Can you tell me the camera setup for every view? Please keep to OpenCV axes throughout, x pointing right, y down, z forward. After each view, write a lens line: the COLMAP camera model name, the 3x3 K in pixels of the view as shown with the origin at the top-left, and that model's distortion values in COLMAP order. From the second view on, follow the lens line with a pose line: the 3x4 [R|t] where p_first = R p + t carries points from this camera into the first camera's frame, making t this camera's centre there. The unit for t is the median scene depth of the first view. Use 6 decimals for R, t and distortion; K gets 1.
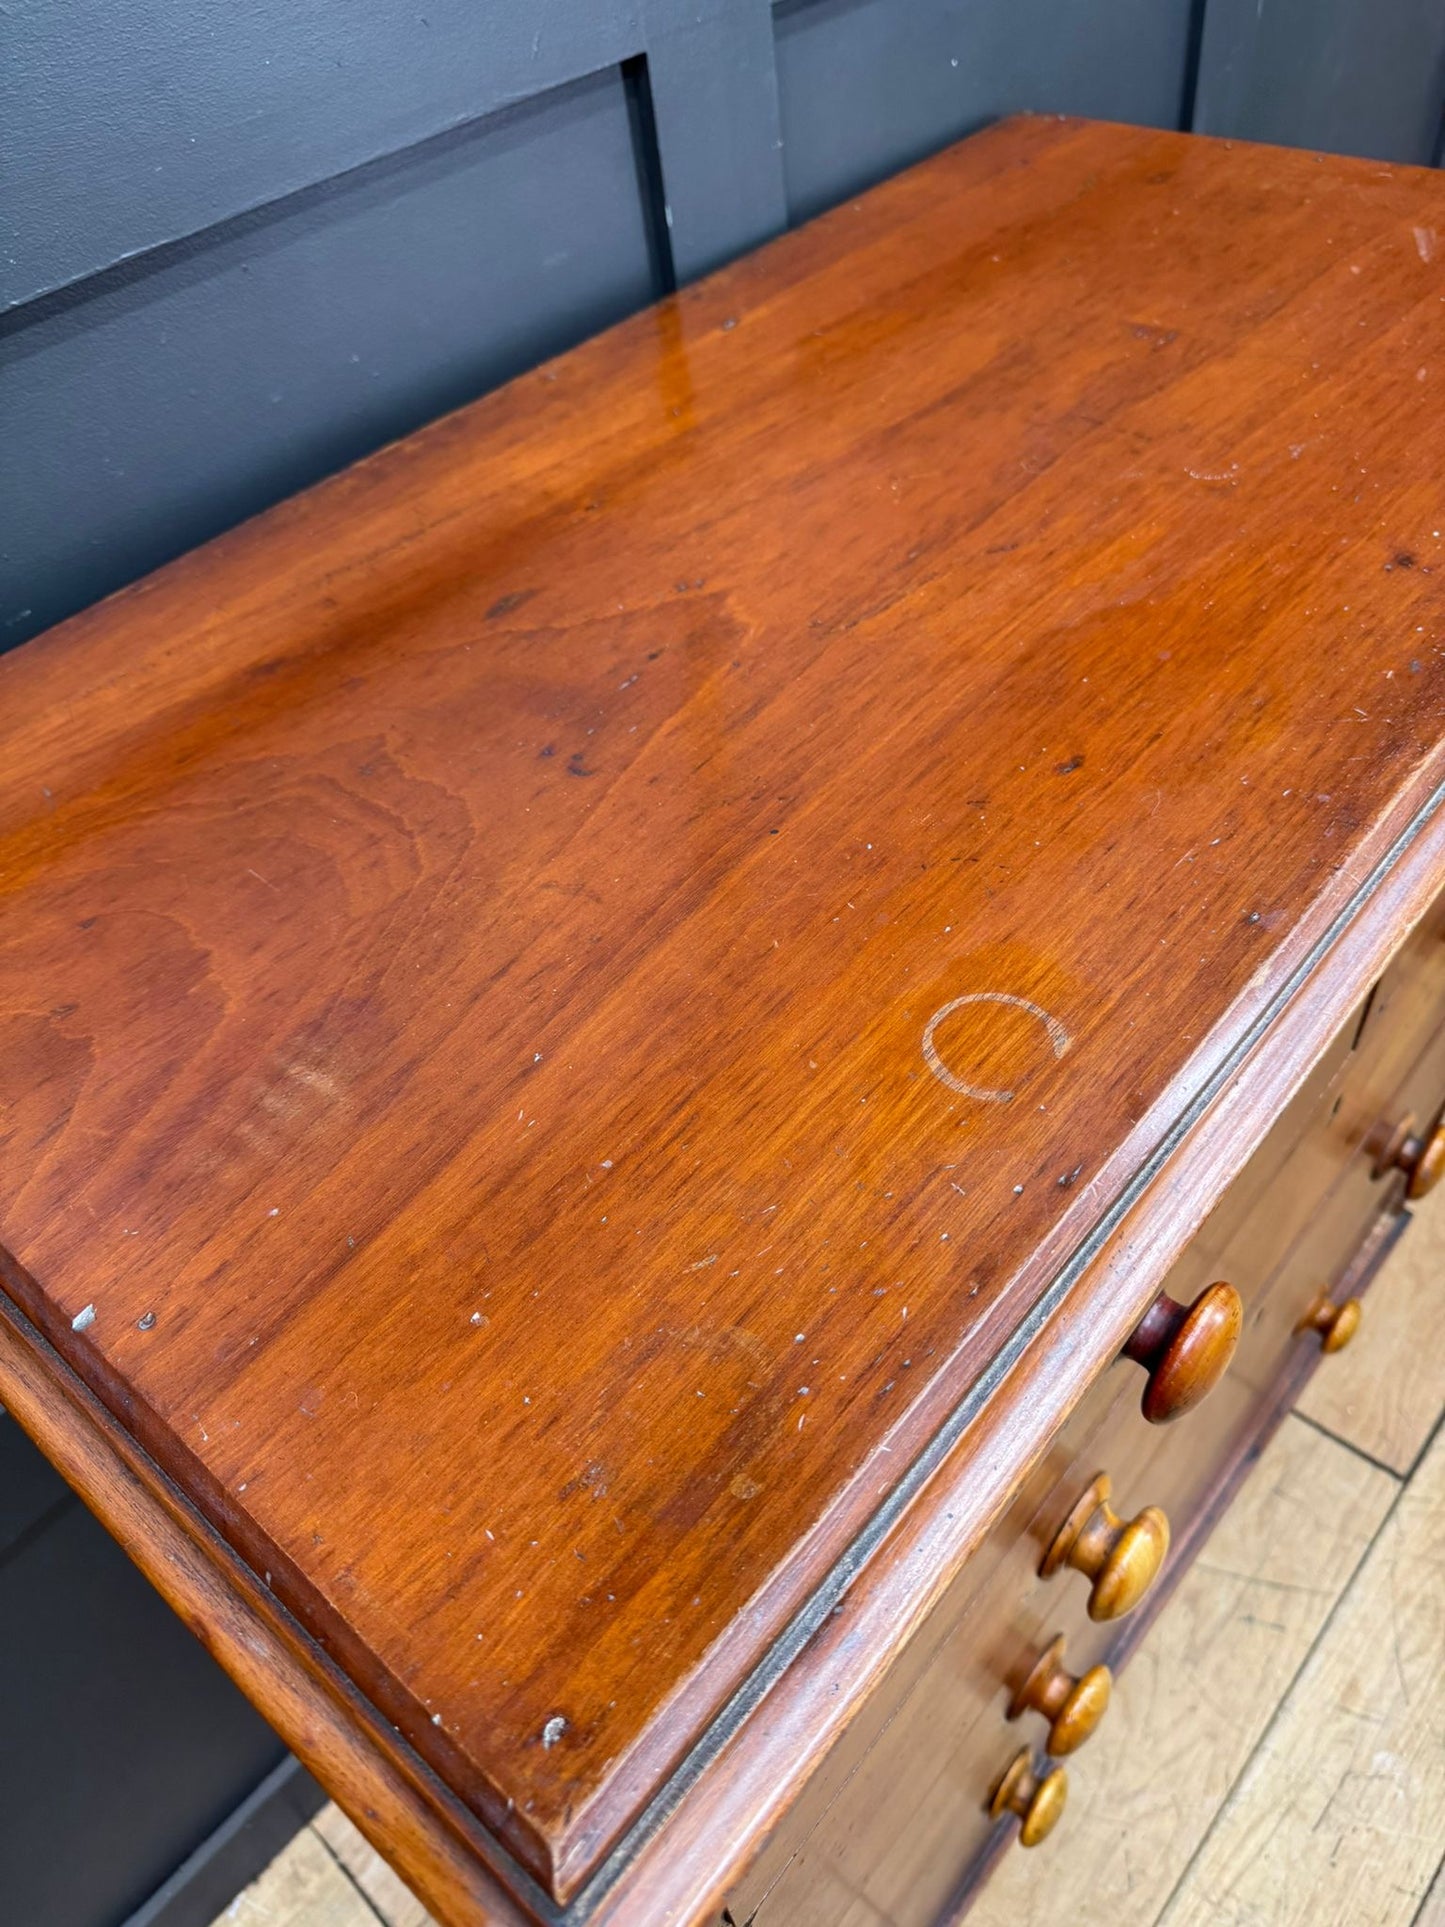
lens RADIAL K [[1362.5, 0, 722.5], [0, 1362.5, 963.5], [0, 0, 1]] dist [0.136845, -0.199290]
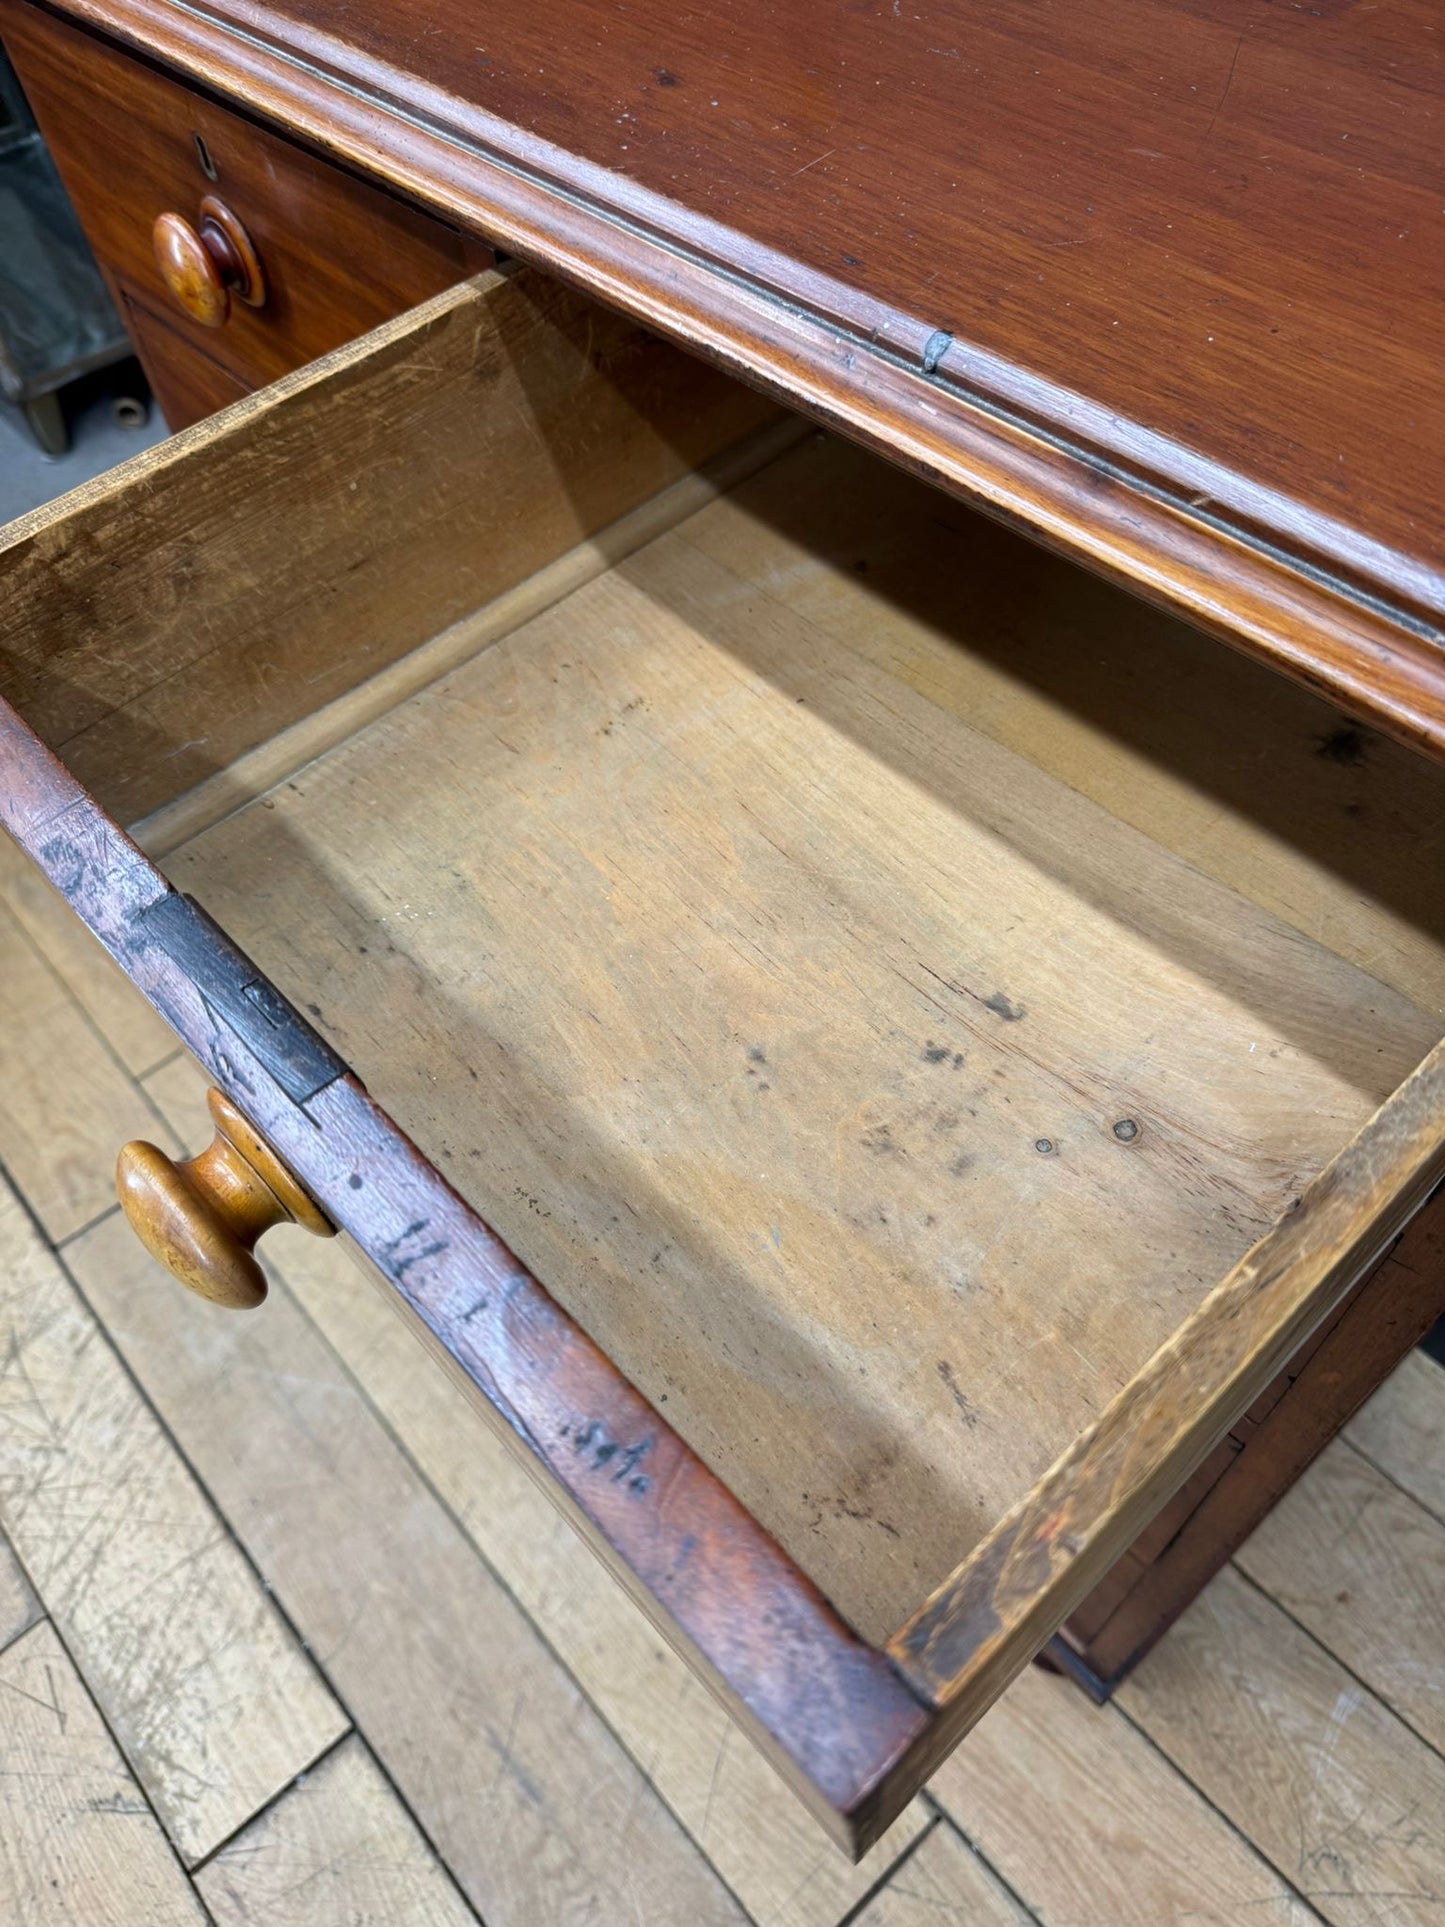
lens RADIAL K [[1383.9, 0, 761.7], [0, 1383.9, 964.3], [0, 0, 1]] dist [0.021063, -0.041736]
pose [[-0.110791, 0.858876, -0.500057, 1.294993], [-0.666725, 0.308902, 0.678275, -0.691955], [0.737023, 0.408547, 0.538411, 0.748255]]
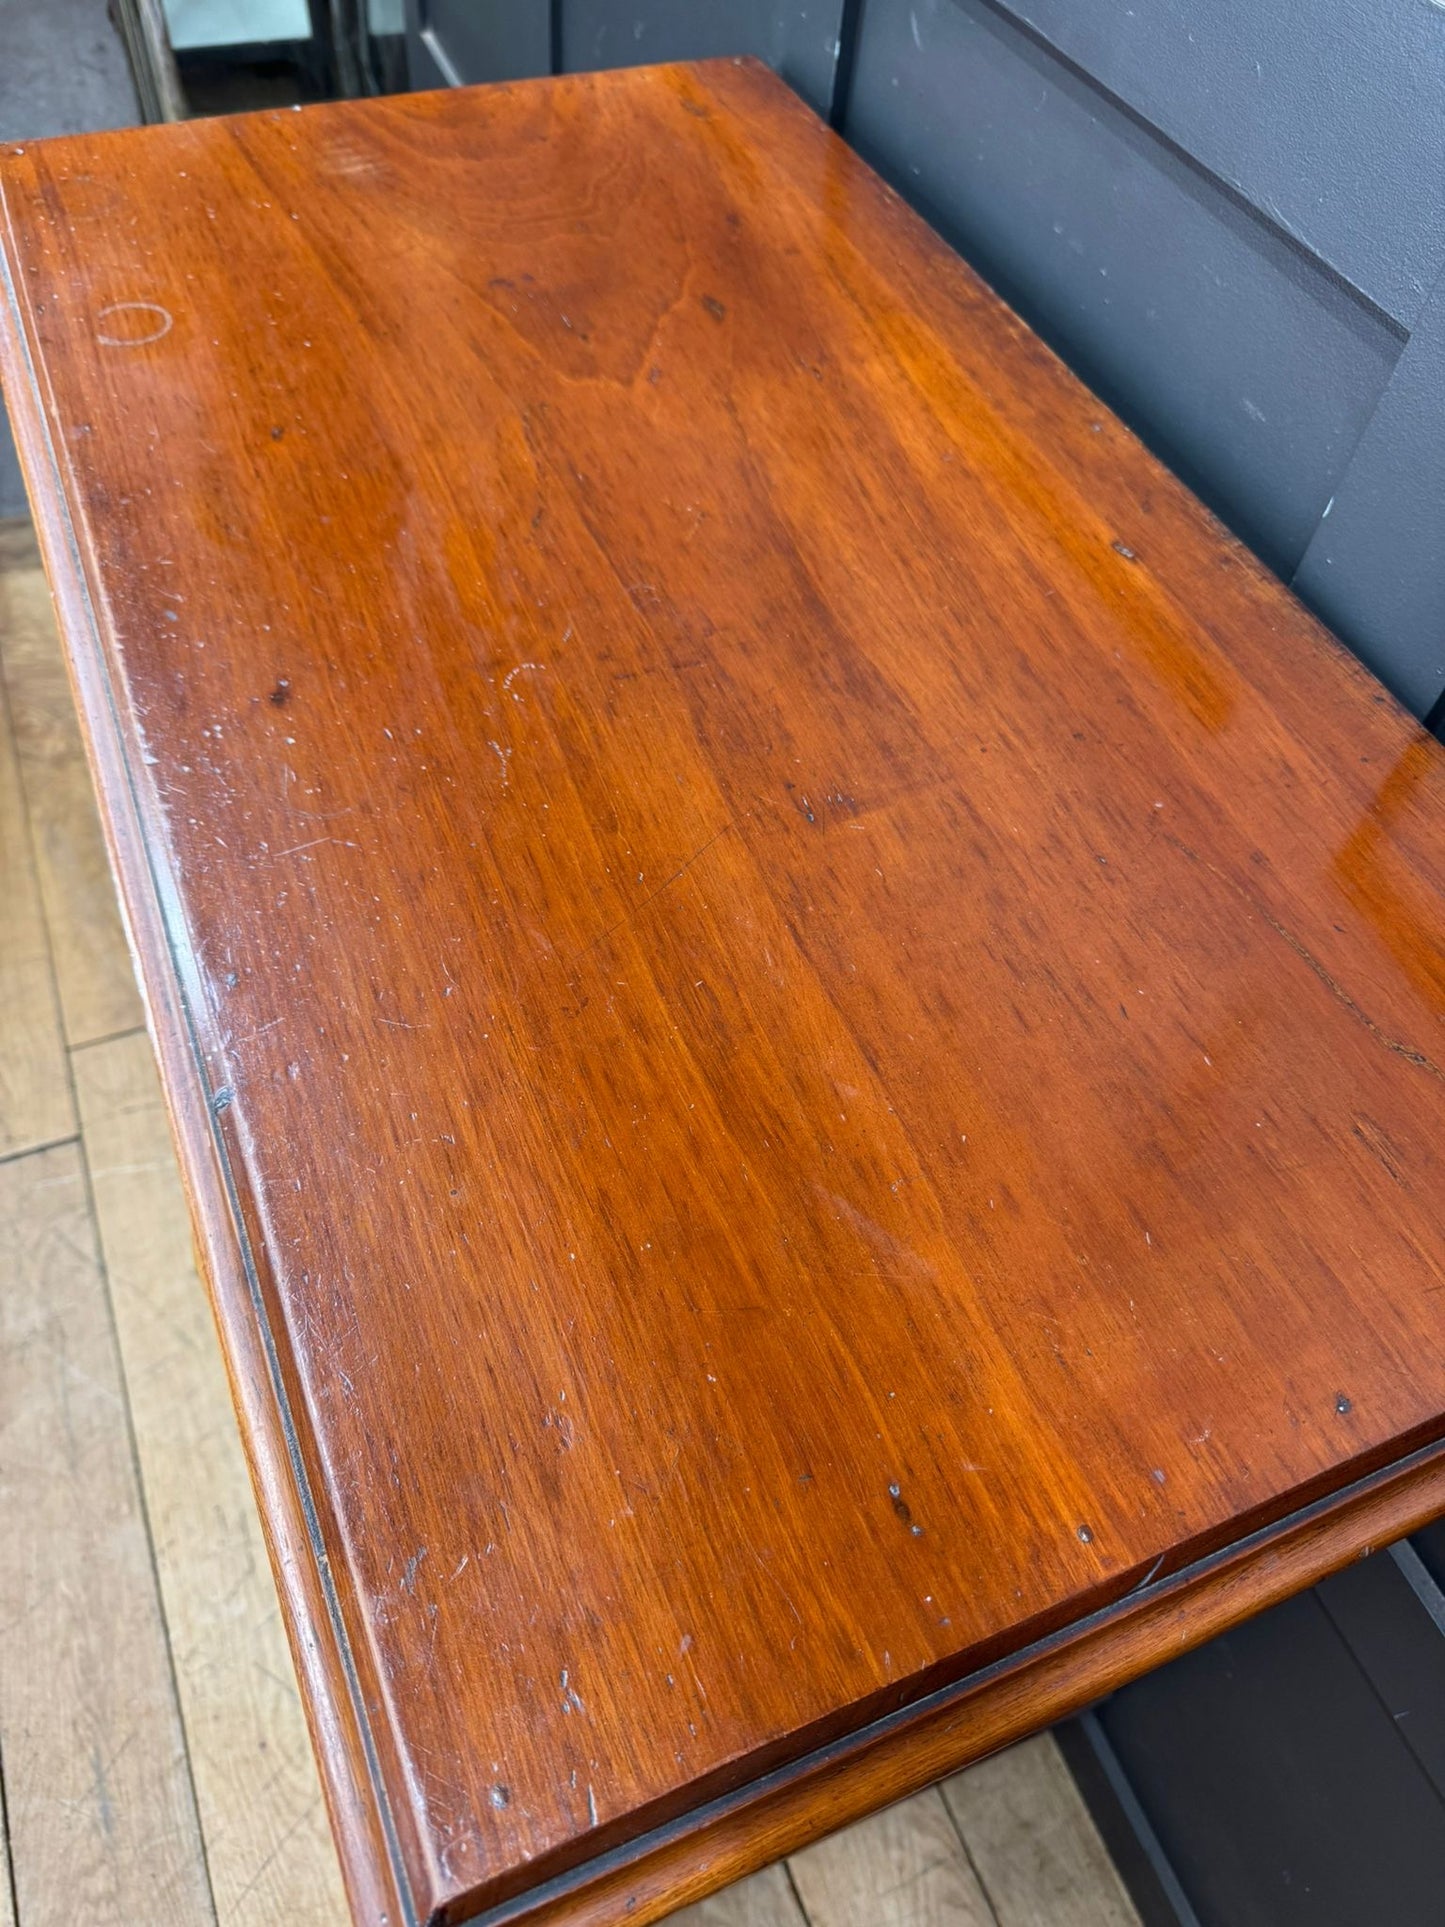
lens RADIAL K [[1371.0, 0, 747.2], [0, 1371.0, 1007.2], [0, 0, 1]] dist [0.025610, -0.035516]
pose [[-0.434354, 0.770094, -0.467217, 0.927346], [-0.666615, 0.074013, 0.741719, -1.175336], [0.605773, 0.633622, 0.481209, 0.804839]]
